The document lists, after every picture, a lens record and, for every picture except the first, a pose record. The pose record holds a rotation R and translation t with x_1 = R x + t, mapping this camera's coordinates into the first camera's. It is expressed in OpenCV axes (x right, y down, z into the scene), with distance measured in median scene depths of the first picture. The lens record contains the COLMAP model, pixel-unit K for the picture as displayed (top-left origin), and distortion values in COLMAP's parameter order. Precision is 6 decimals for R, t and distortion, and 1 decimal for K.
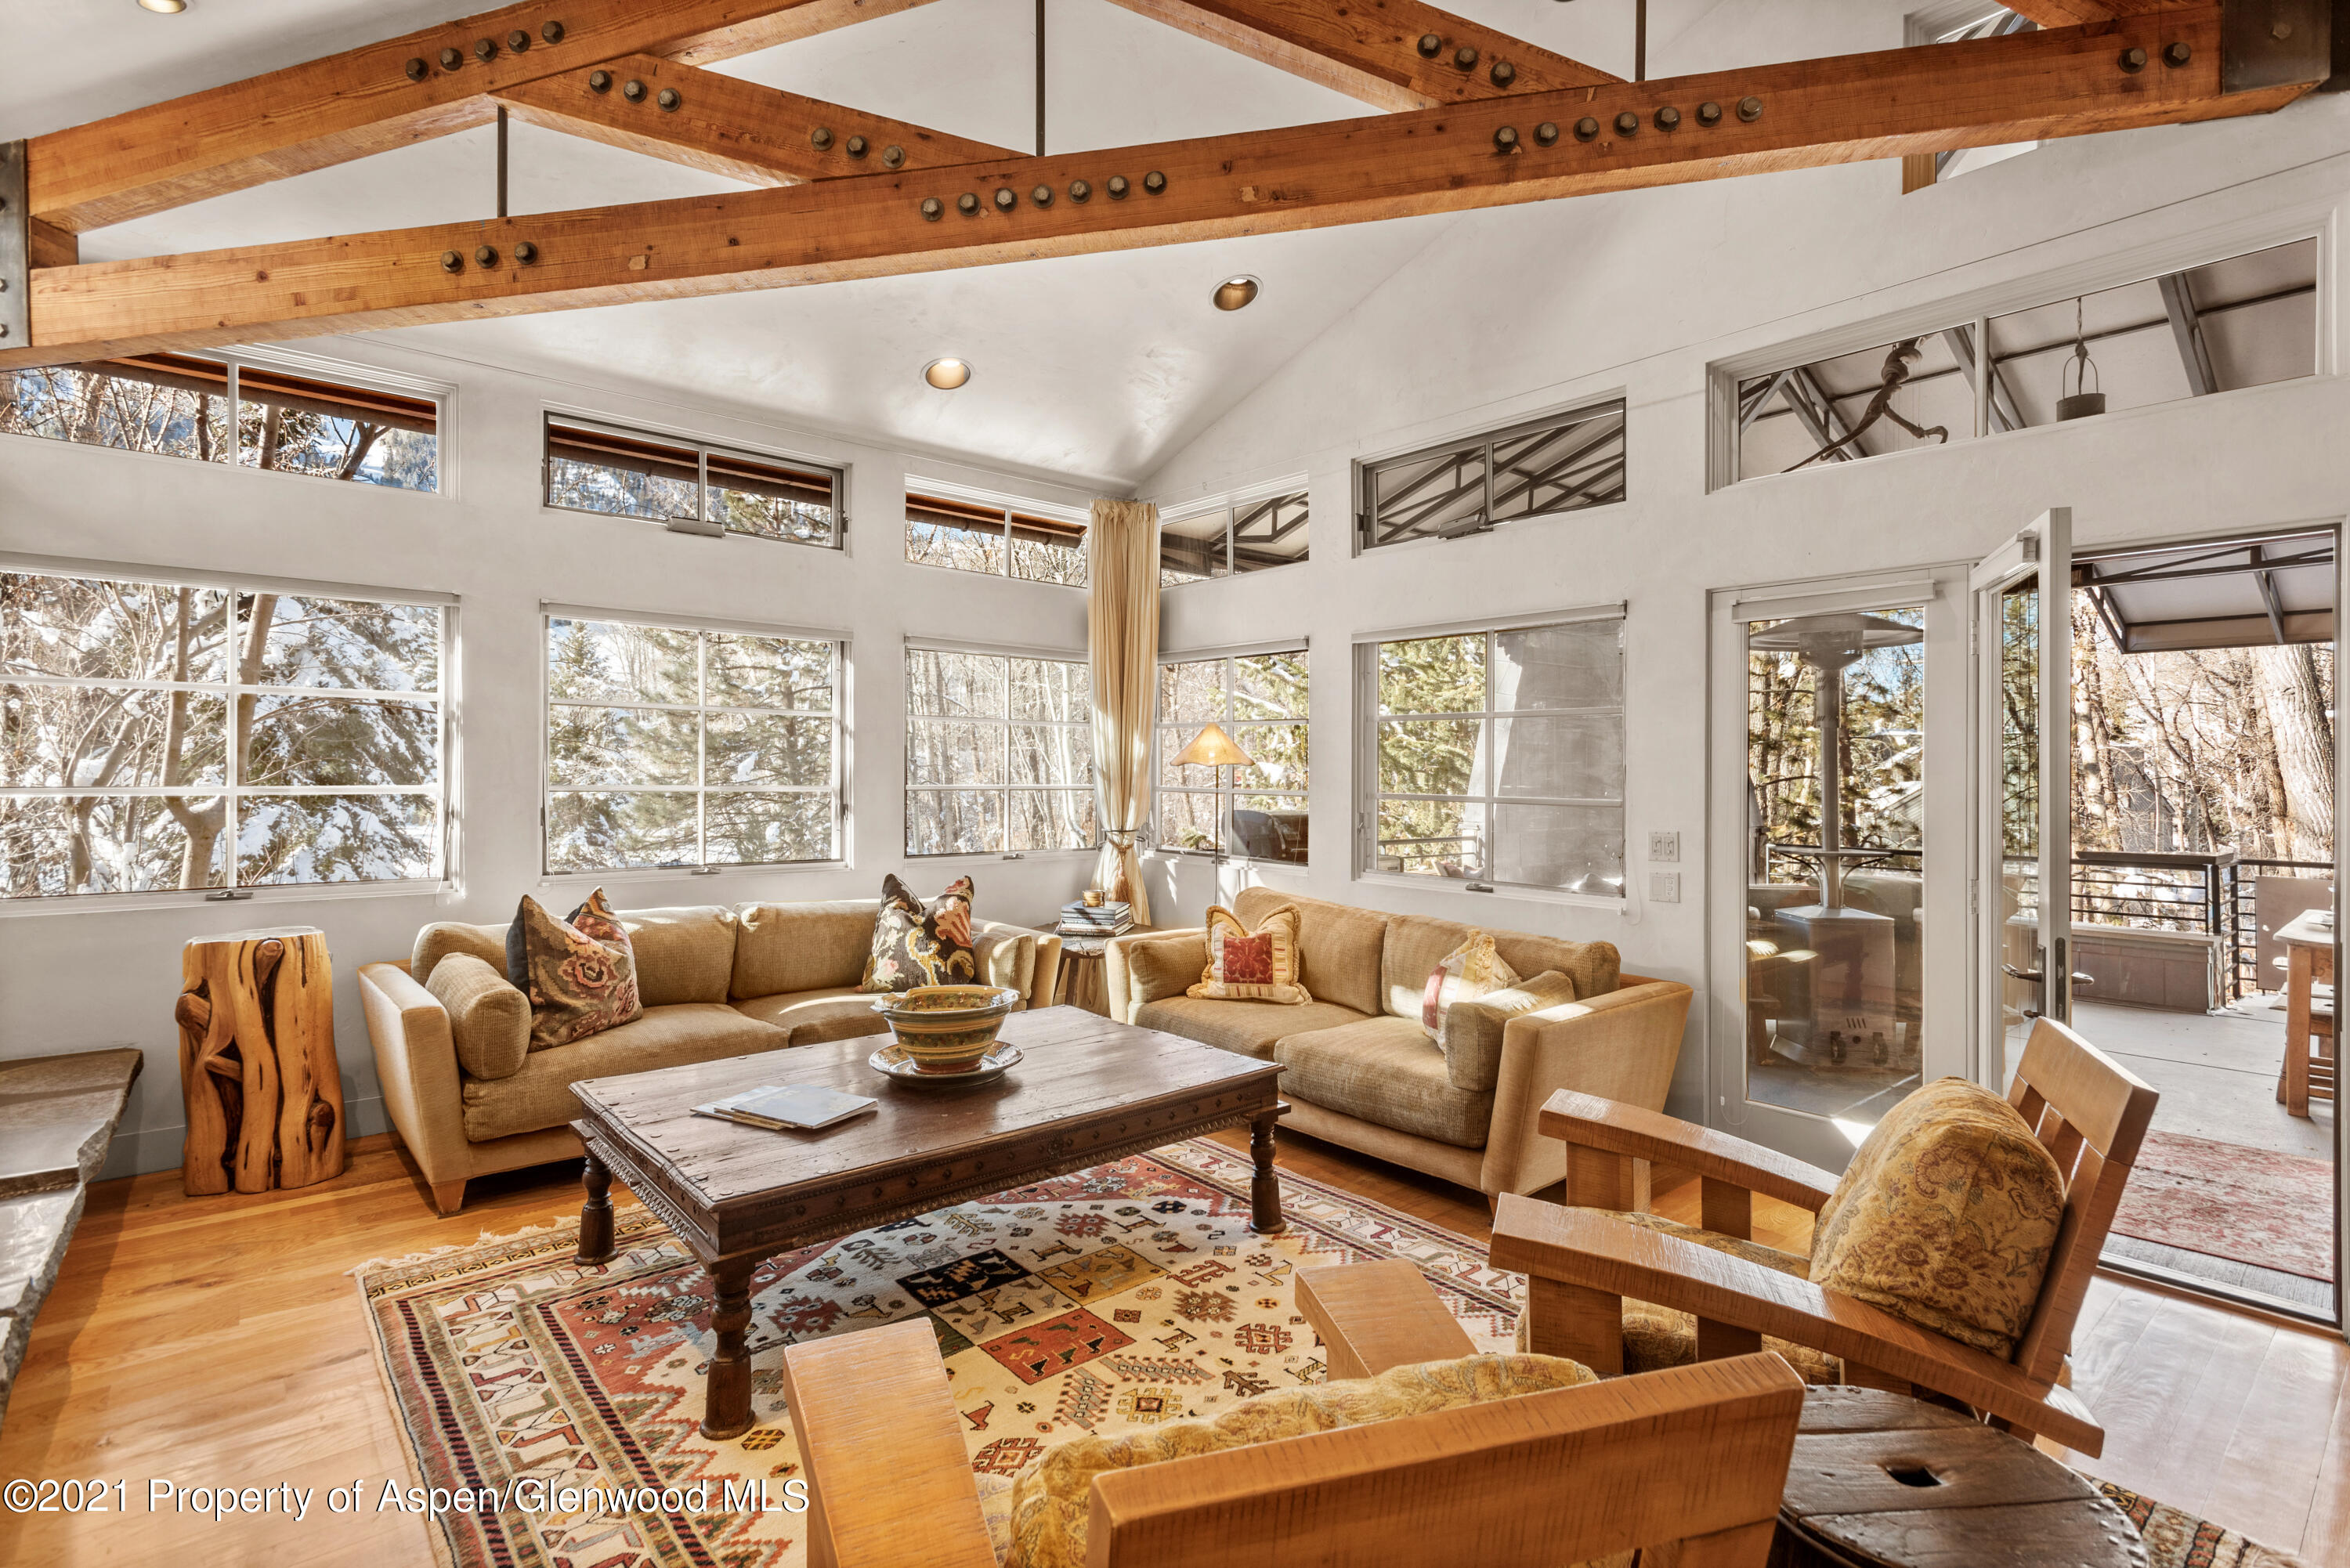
lens RADIAL K [[1124.8, 0, 1185.7], [0, 1124.8, 777.7], [0, 0, 1]] dist [0.020231, -0.007236]
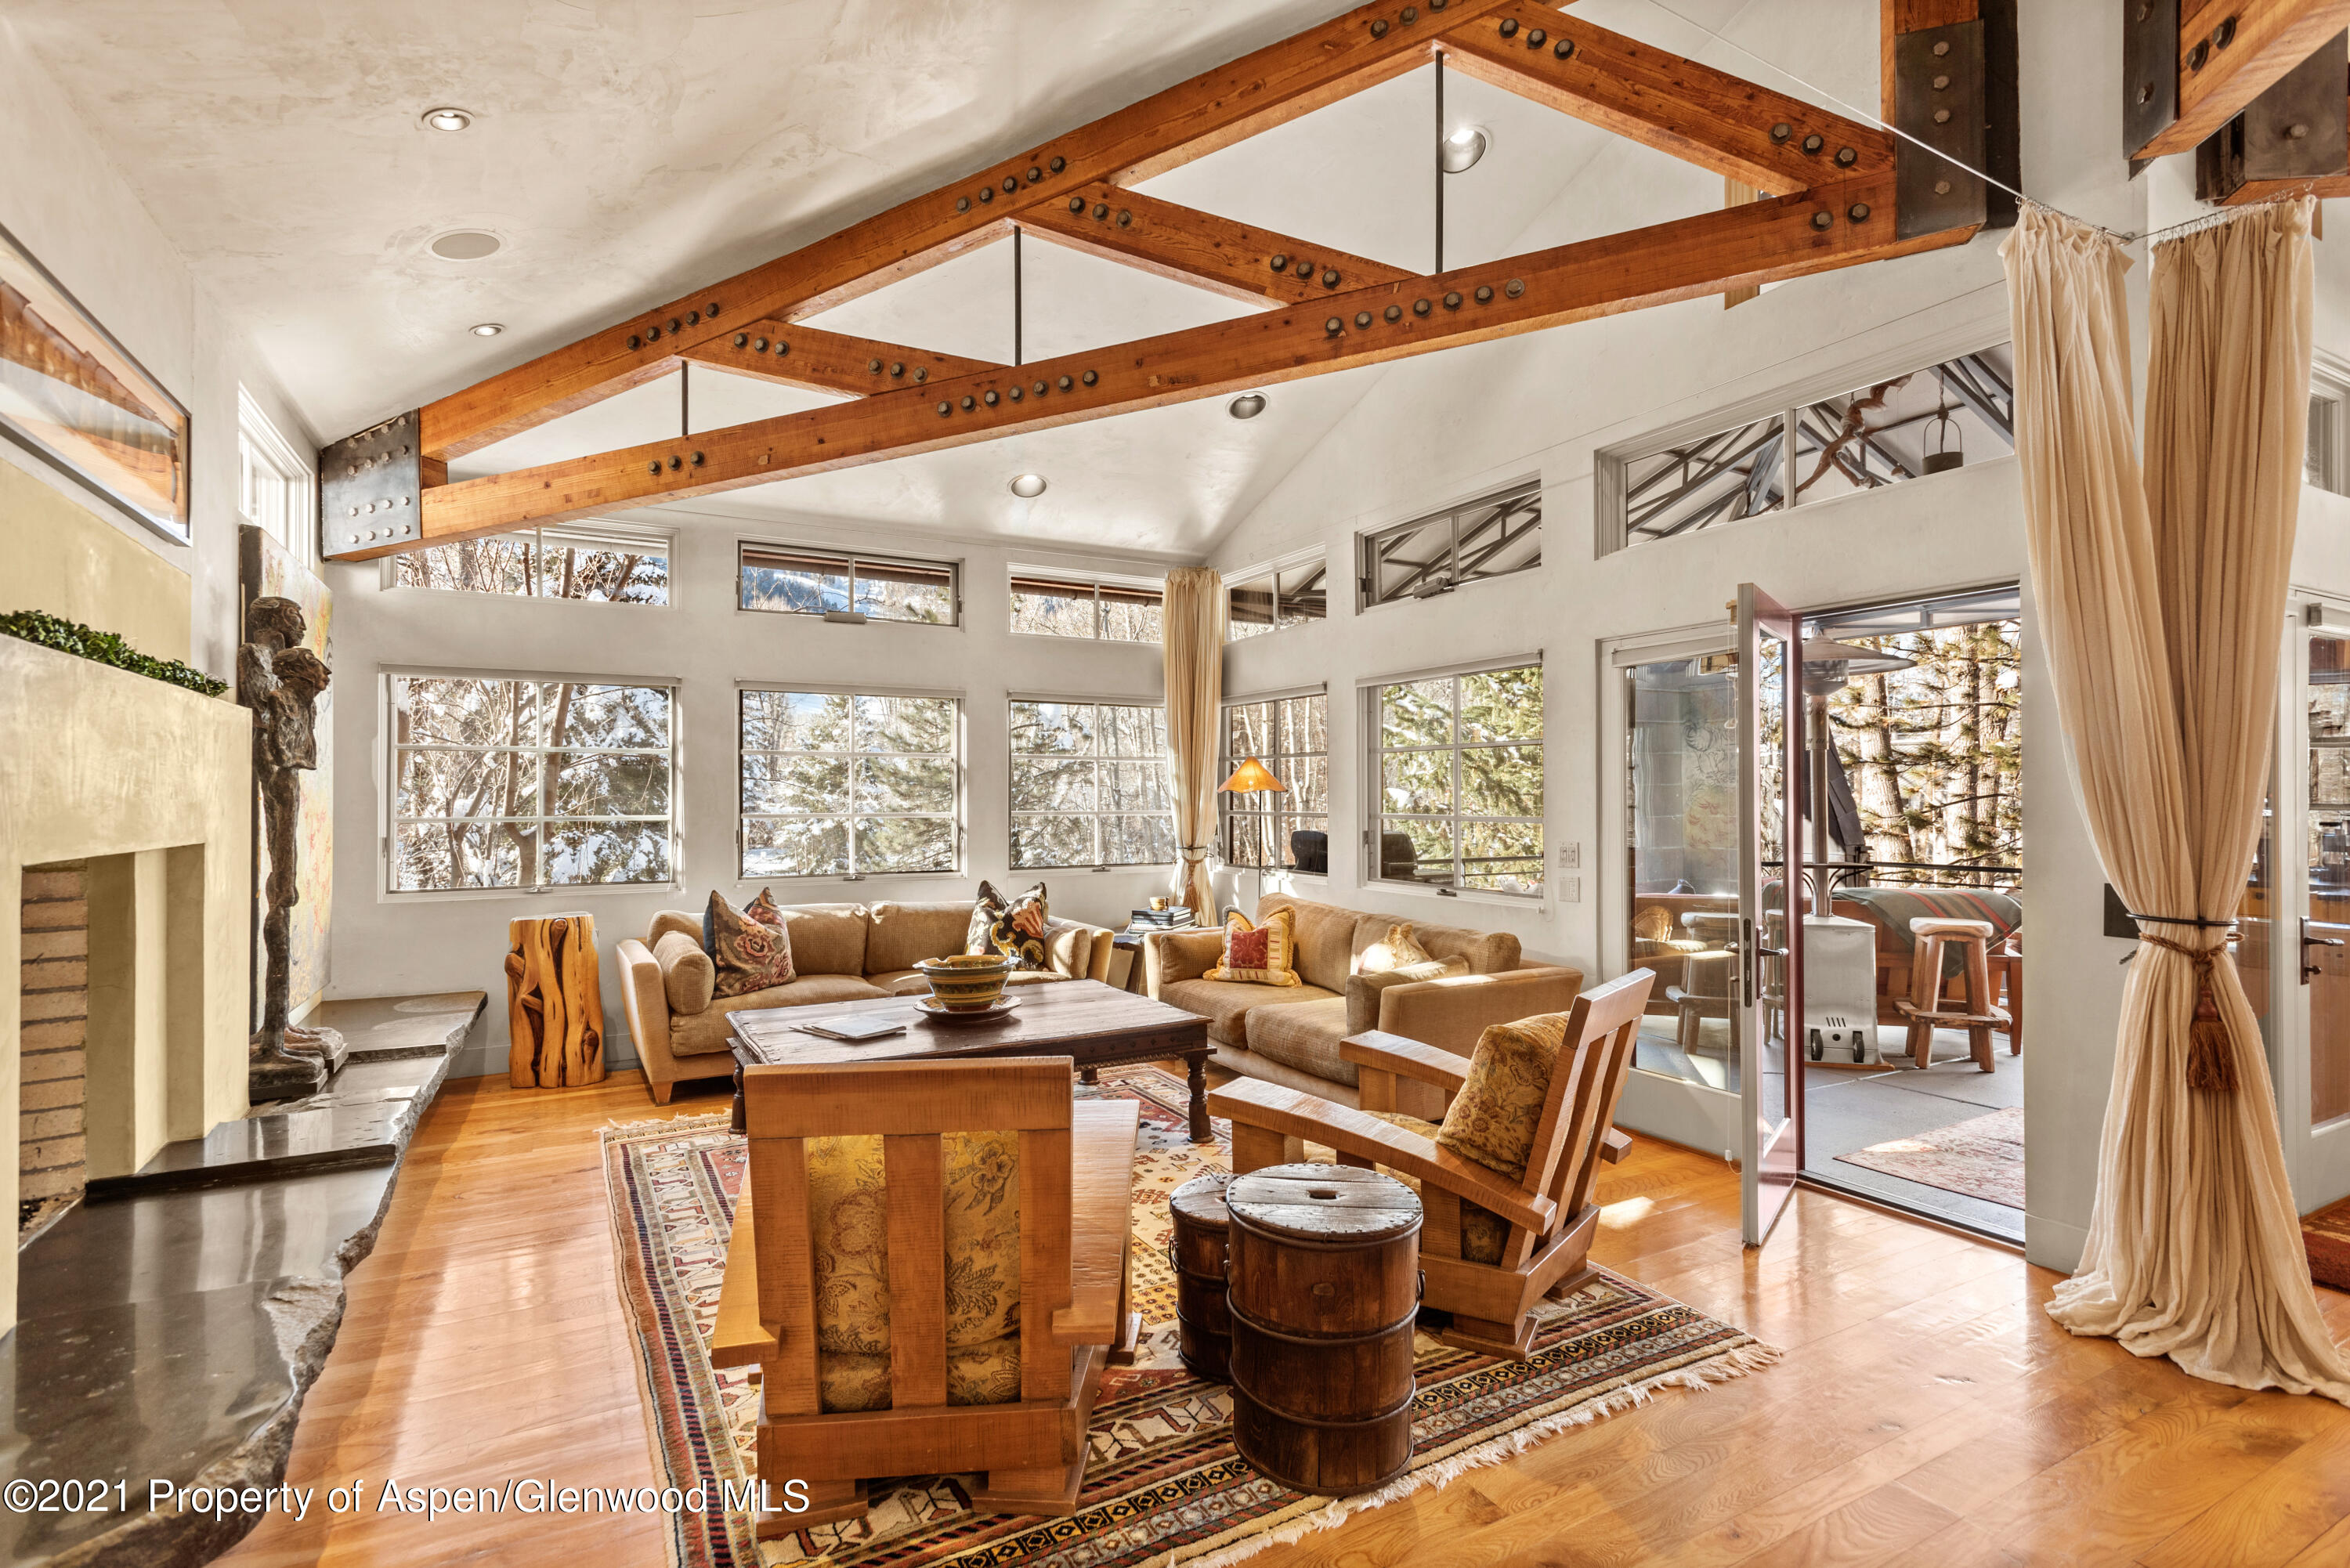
lens RADIAL K [[1124.8, 0, 1174.1], [0, 1124.8, 793.0], [0, 0, 1]] dist [0.020231, -0.007236]
pose [[0.977378, -0.013701, -0.211053, 0.327085], [0.011416, 0.999862, -0.012042, 0.005681], [0.211189, 0.009360, 0.977400, -0.308109]]
